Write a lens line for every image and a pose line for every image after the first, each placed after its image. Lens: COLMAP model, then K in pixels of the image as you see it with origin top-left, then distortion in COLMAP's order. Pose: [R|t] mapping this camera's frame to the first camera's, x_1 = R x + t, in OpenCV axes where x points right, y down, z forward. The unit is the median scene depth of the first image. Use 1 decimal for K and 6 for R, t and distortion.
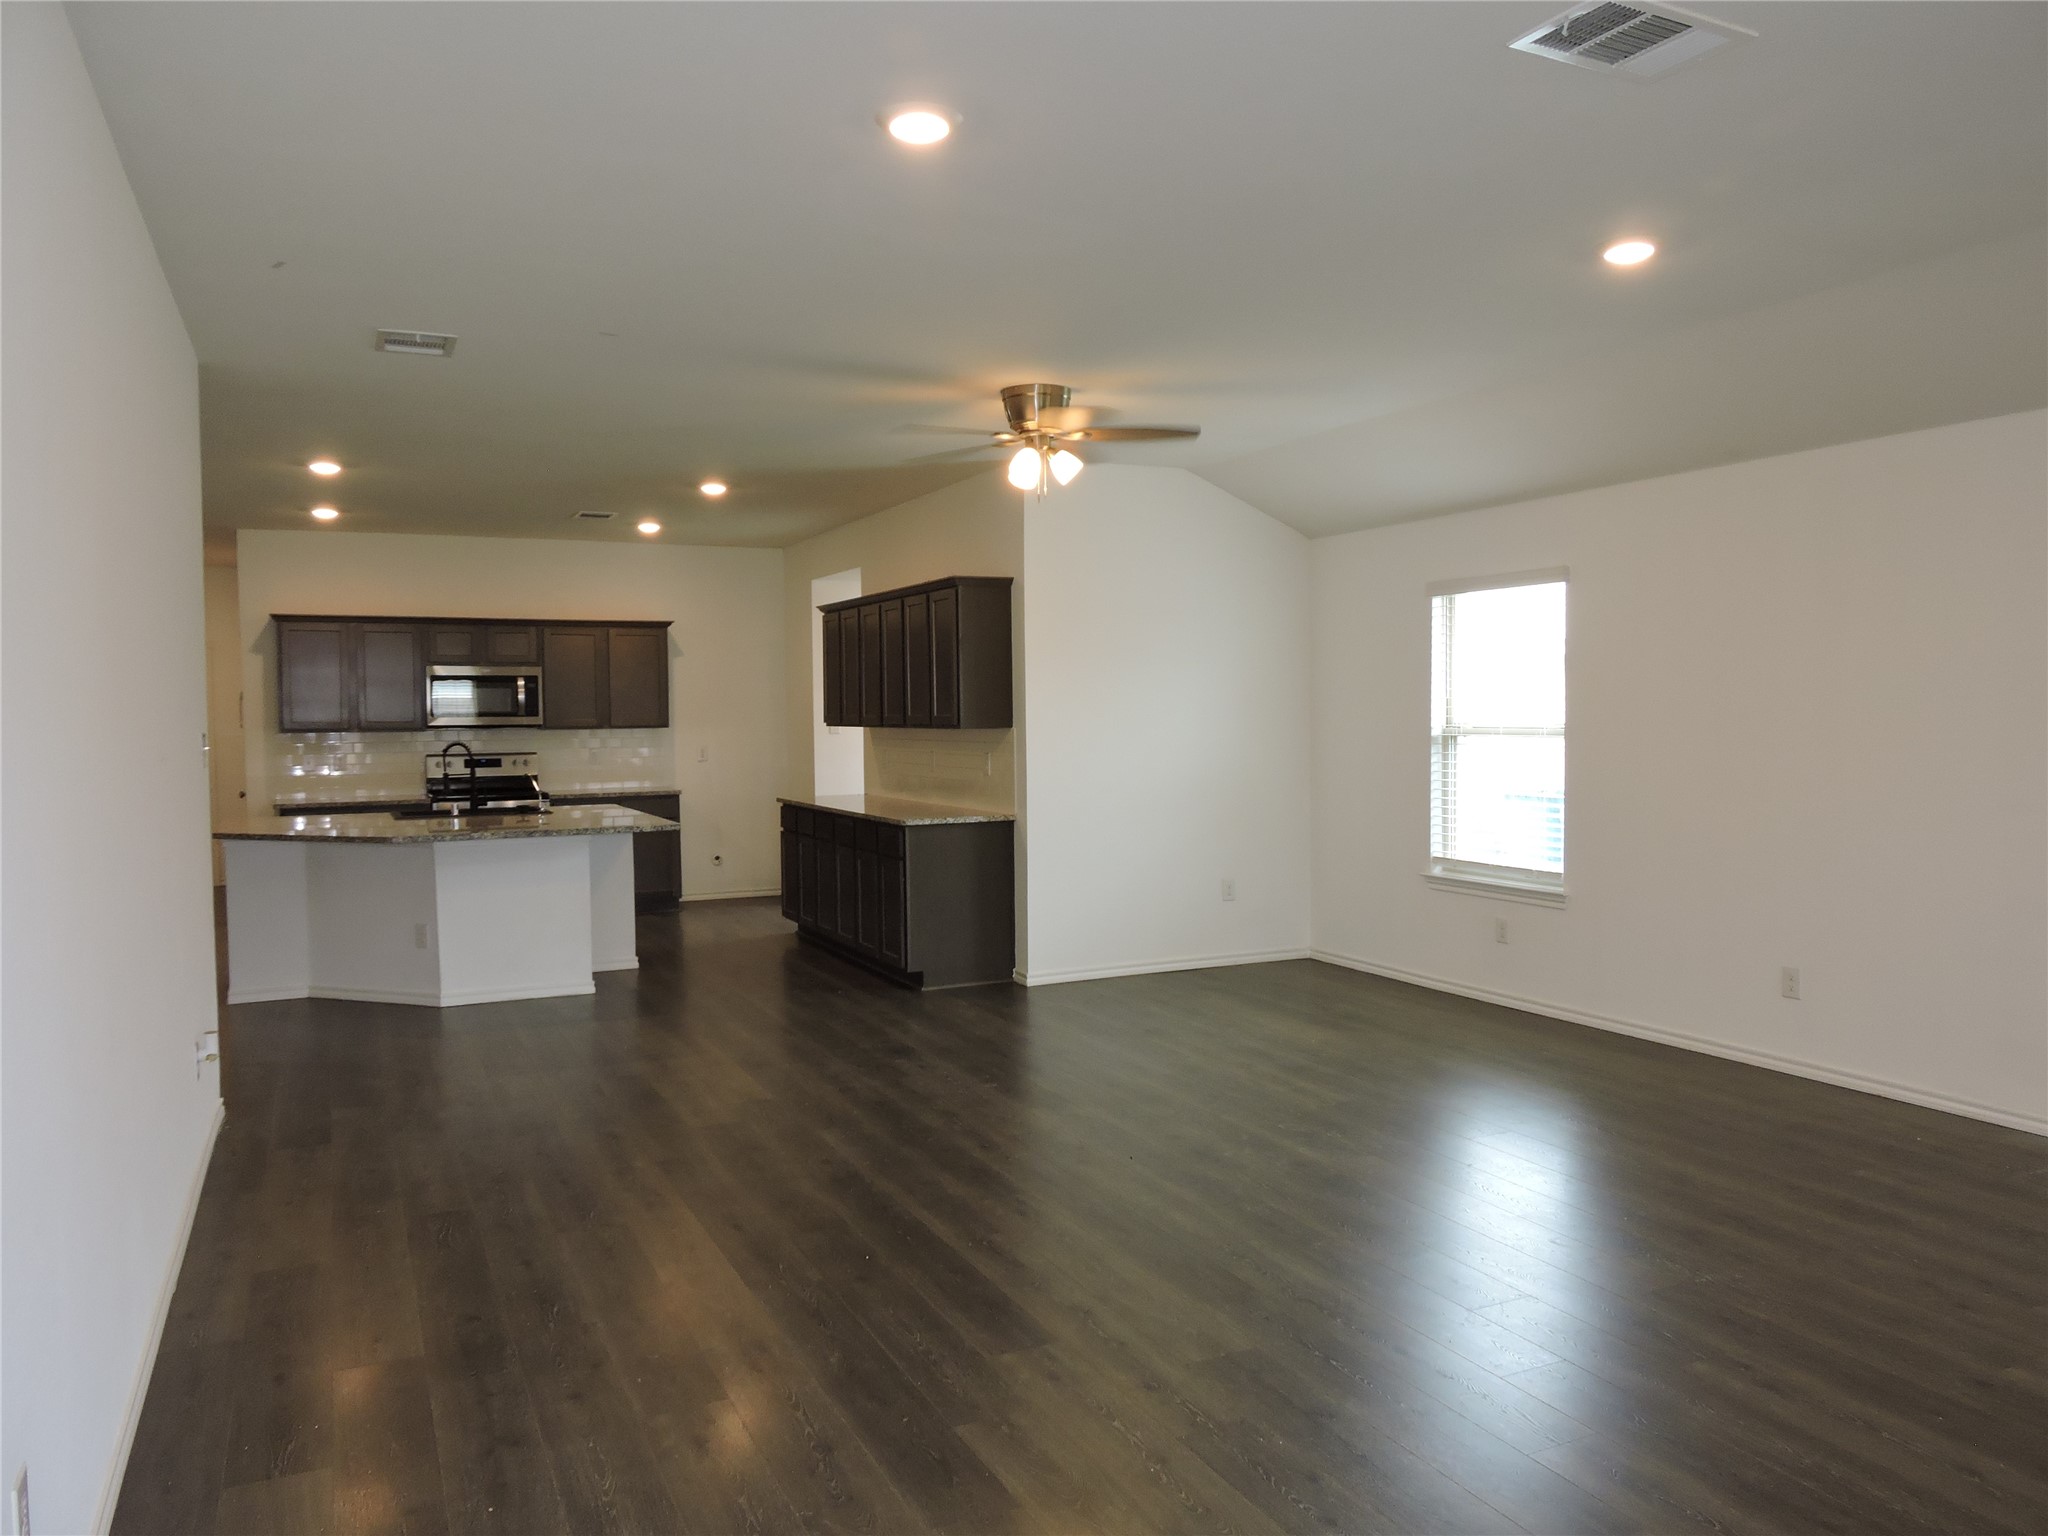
lens RADIAL K [[1463.2, 0, 1027.0], [0, 1463.2, 770.1], [0, 0, 1]] dist [-0.001740, -0.000611]
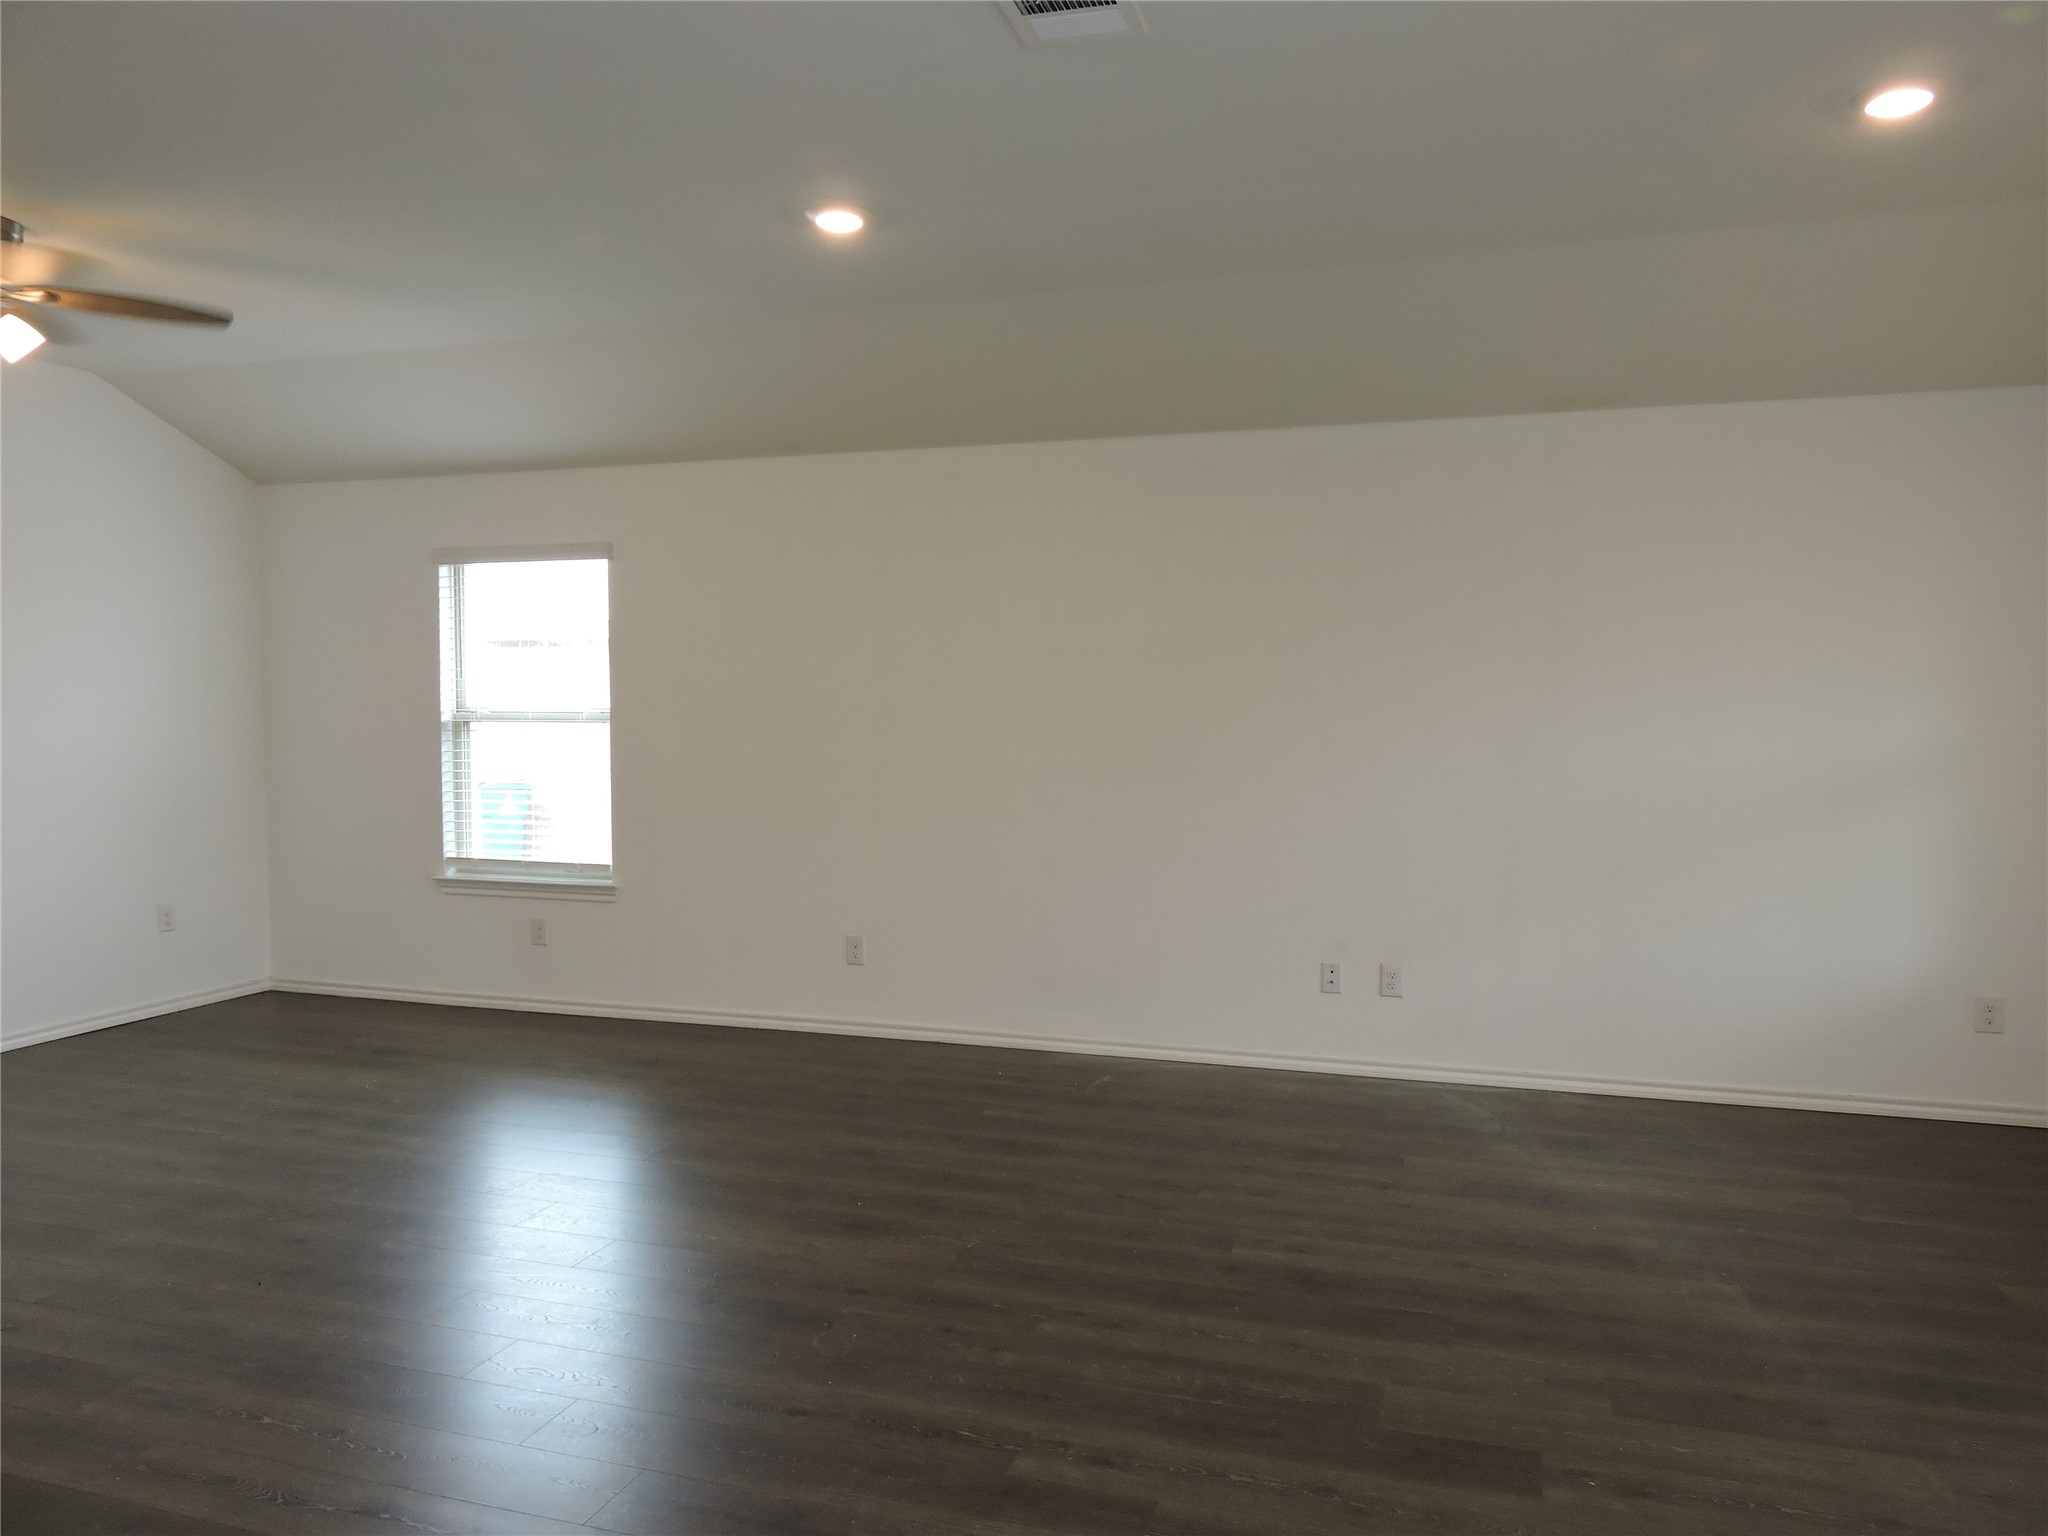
lens RADIAL K [[1459.5, 0, 1029.0], [0, 1459.5, 776.7], [0, 0, 1]] dist [0.003582, -0.001728]
pose [[0.690592, -0.027639, 0.722716, -0.101472], [0.020939, 0.999615, 0.018220, 0.001111], [-0.722942, 0.002550, 0.690905, 0.109517]]
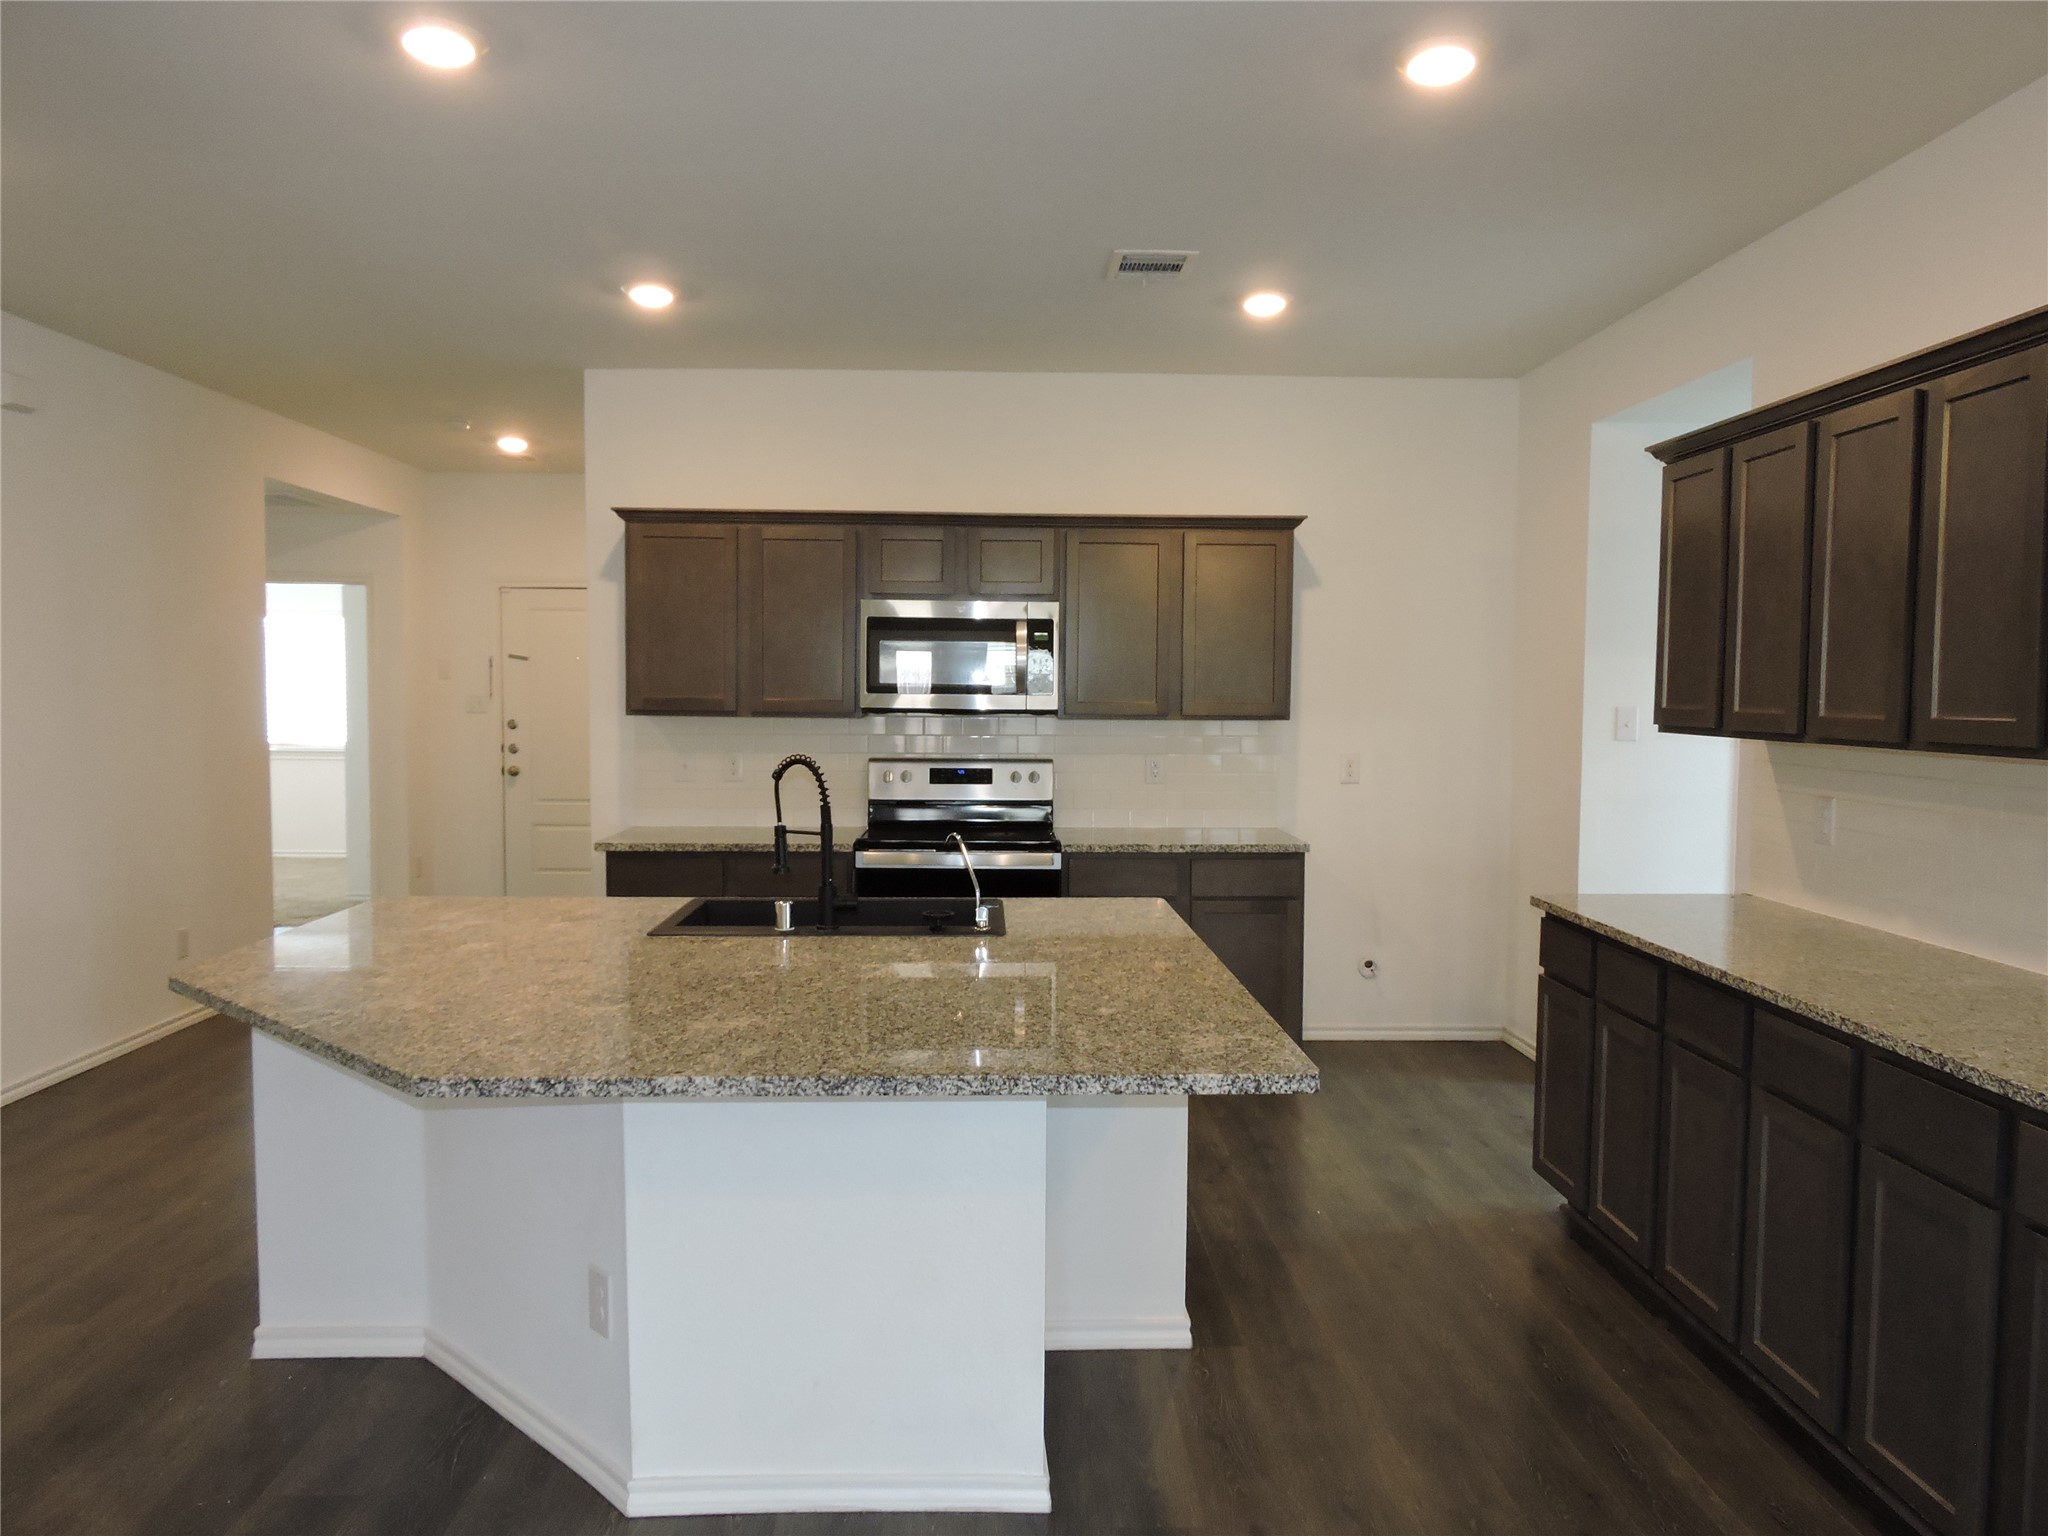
lens RADIAL K [[1463.2, 0, 1027.0], [0, 1463.2, 770.1], [0, 0, 1]] dist [-0.001740, -0.000611]
pose [[0.915199, 0.039476, -0.401064, -0.160432], [-0.033014, 0.999190, 0.023012, -0.027122], [0.401647, -0.007820, 0.915761, 0.644607]]
